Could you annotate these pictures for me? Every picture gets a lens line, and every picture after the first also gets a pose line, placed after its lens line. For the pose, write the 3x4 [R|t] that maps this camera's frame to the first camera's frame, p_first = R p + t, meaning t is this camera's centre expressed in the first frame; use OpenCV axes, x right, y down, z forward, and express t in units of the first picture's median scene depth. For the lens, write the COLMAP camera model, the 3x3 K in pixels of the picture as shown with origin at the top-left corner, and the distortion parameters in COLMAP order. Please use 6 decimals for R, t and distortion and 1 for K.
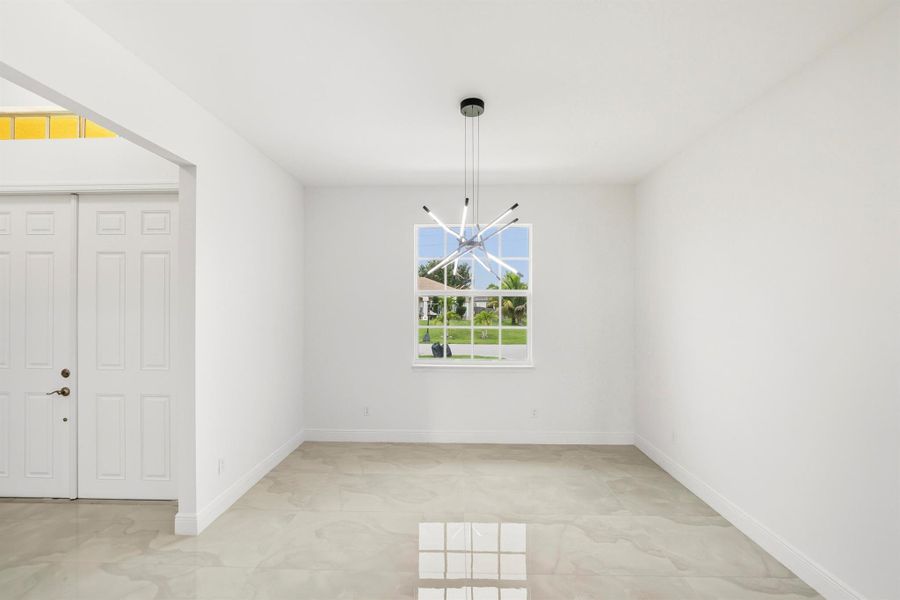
lens RADIAL K [[362.2, 0, 450.6], [0, 362.2, 302.1], [0, 0, 1]] dist [0.000424, 0.000043]
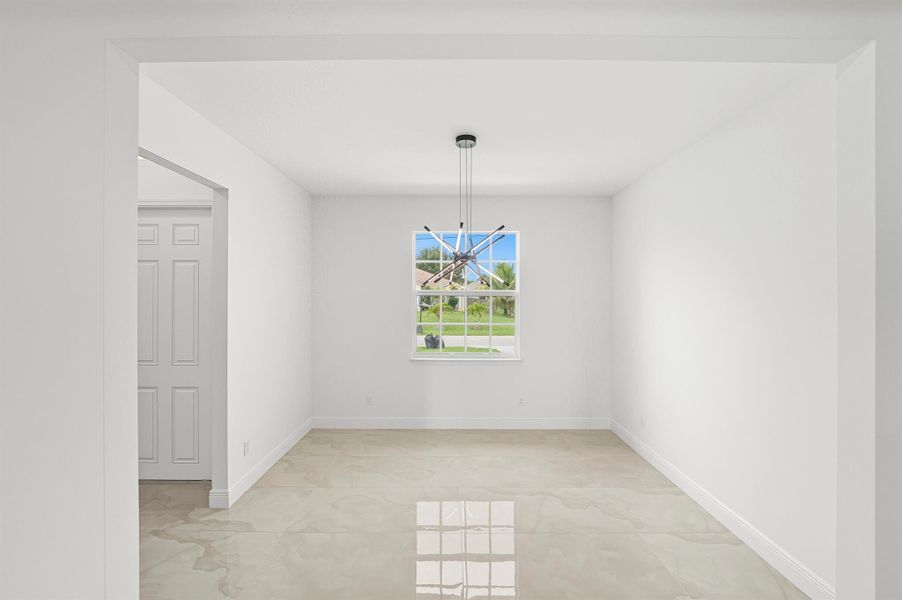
lens RADIAL K [[363.1, 0, 452.2], [0, 363.1, 291.8], [0, 0, 1]] dist [-0.000965, 0.000228]
pose [[0.999659, 0.000124, 0.026128, -0.013719], [-0.000087, 0.999999, -0.001414, -0.039475], [-0.026129, 0.001412, 0.999658, -0.152773]]
